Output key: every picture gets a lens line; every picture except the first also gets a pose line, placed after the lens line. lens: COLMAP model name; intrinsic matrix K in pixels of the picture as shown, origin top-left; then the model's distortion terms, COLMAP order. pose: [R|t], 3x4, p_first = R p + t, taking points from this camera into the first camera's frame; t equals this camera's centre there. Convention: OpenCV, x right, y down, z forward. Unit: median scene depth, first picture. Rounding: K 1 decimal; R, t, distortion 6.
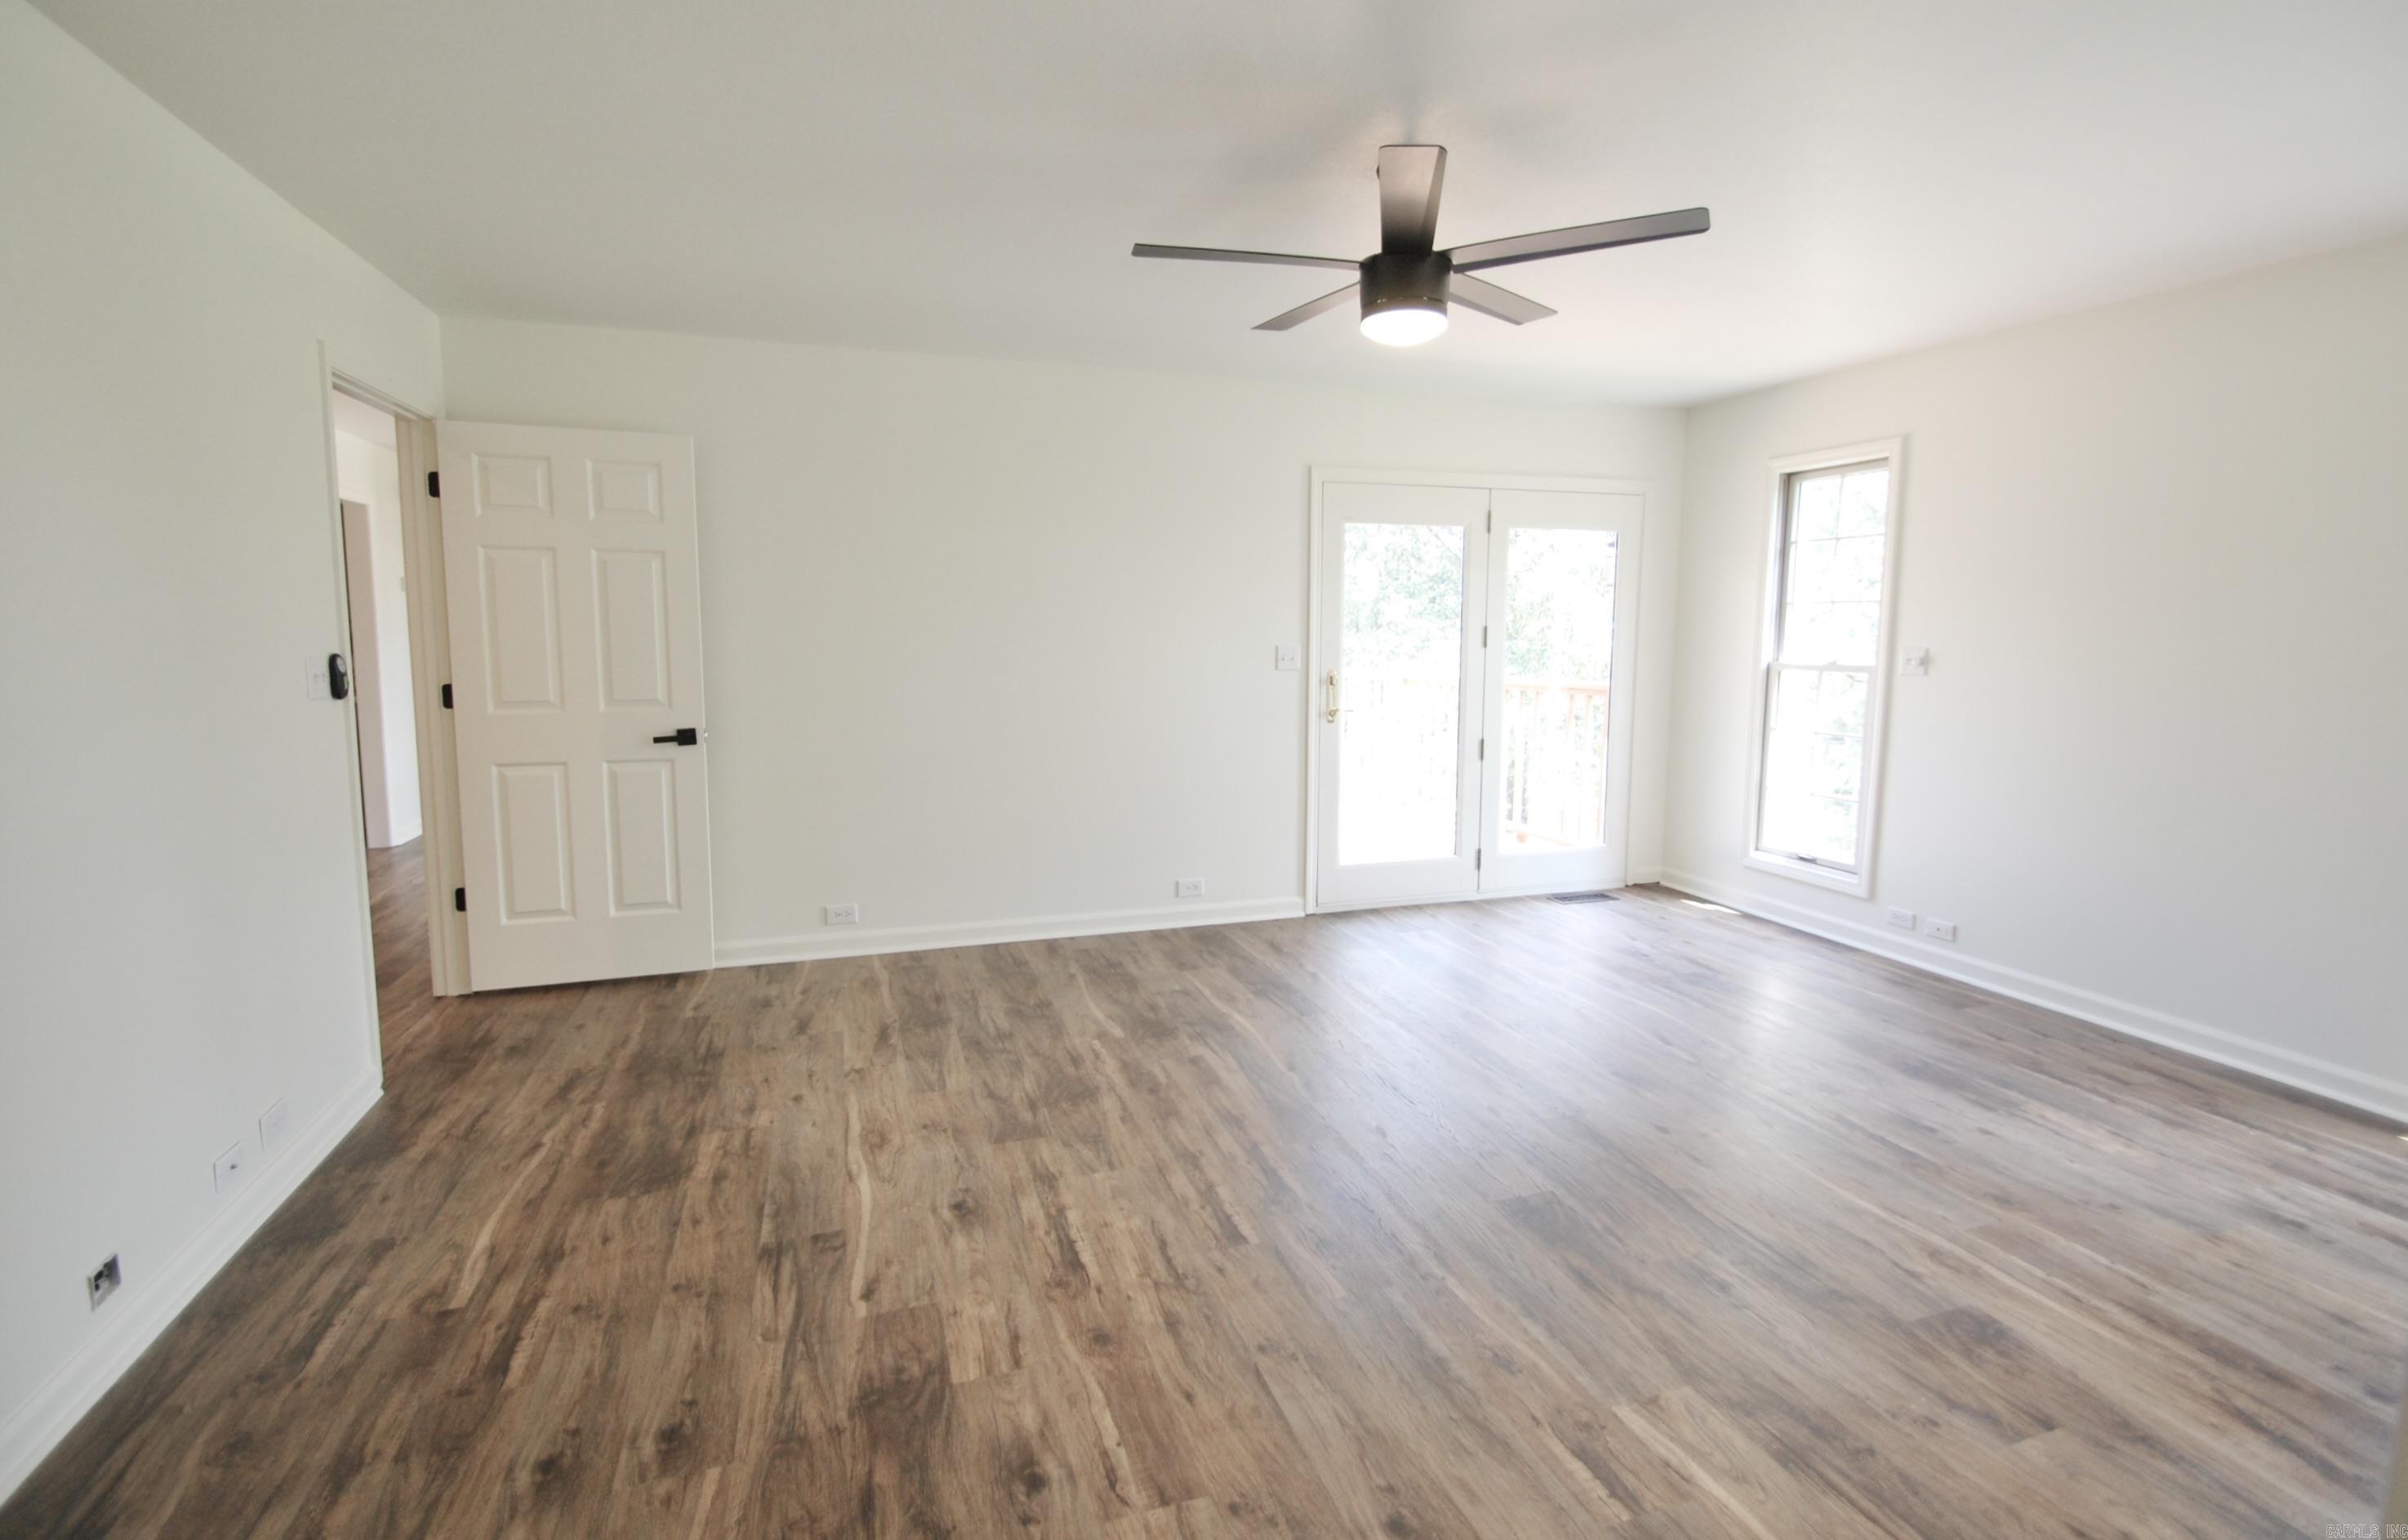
lens RADIAL K [[1100.3, 0, 1204.0], [0, 1100.3, 770.0], [0, 0, 1]] dist [0.000663, -0.028447]
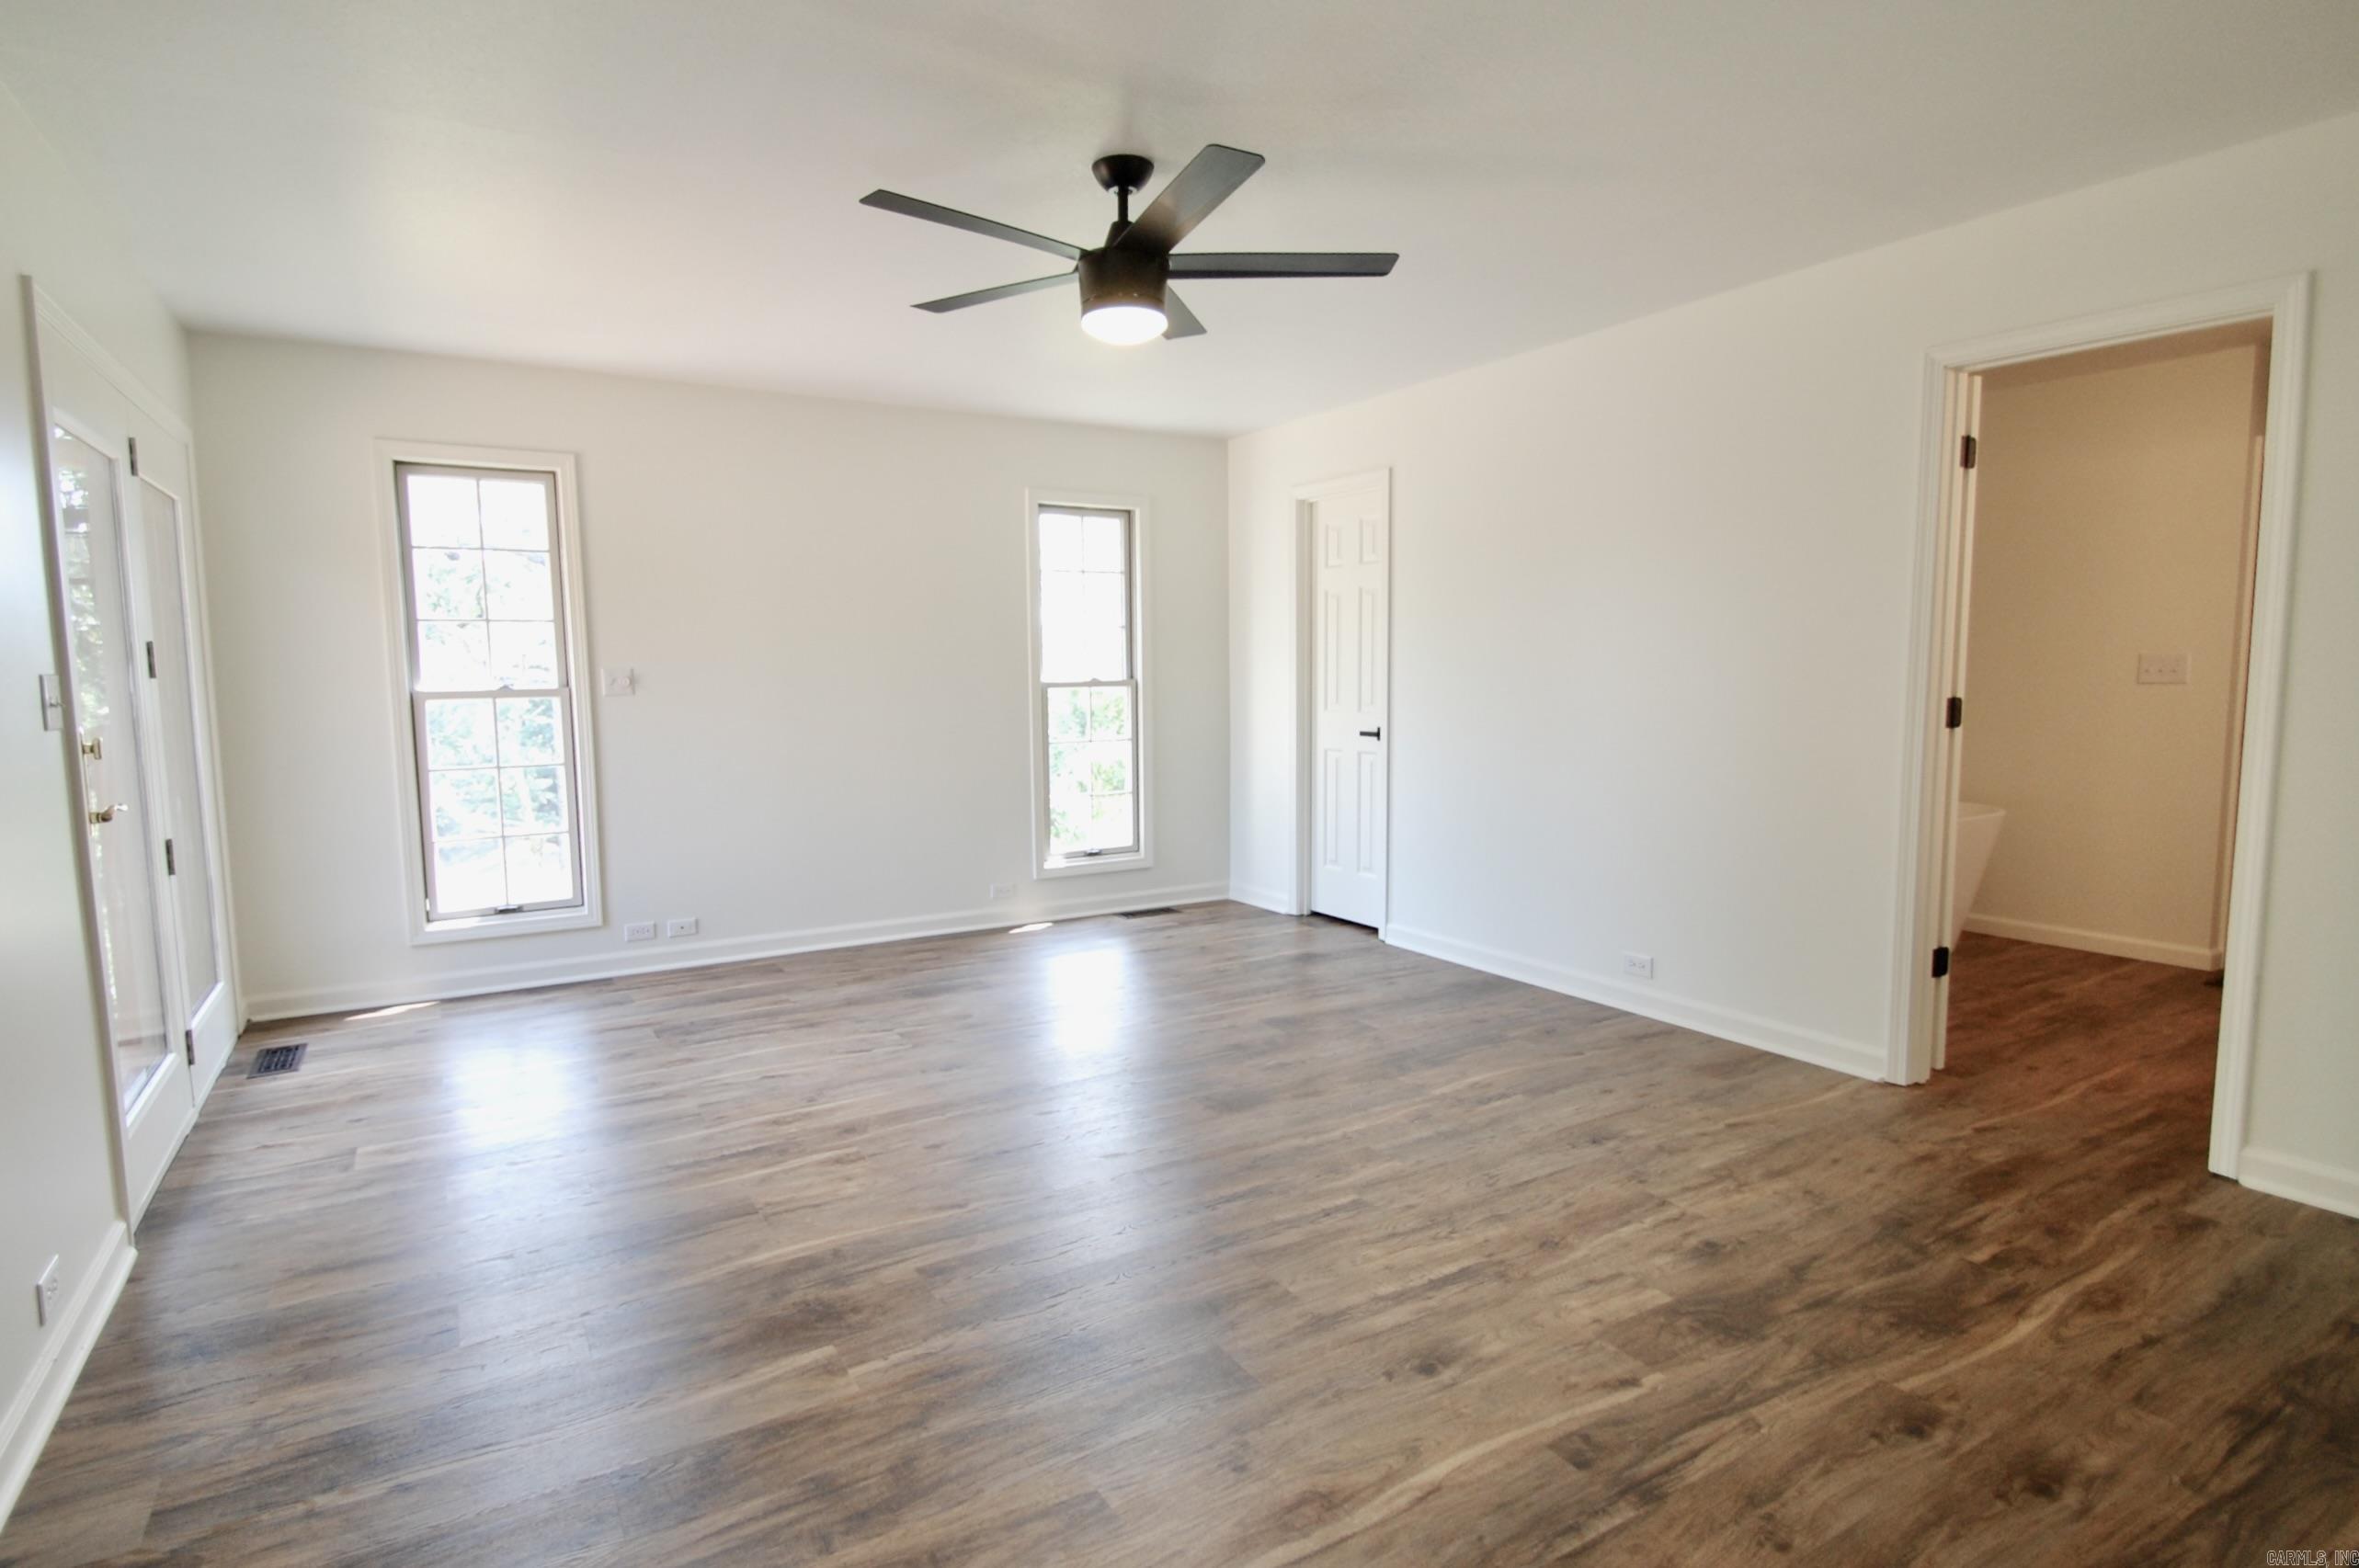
lens RADIAL K [[1197.6, 0, 1179.5], [0, 1197.6, 784.0], [0, 0, 1]] dist [-0.000126, -0.025797]
pose [[-0.230614, -0.099997, 0.967893, -1.099306], [0.144882, 0.980089, 0.135777, -0.156778], [-0.962199, 0.171542, -0.211534, 1.484816]]
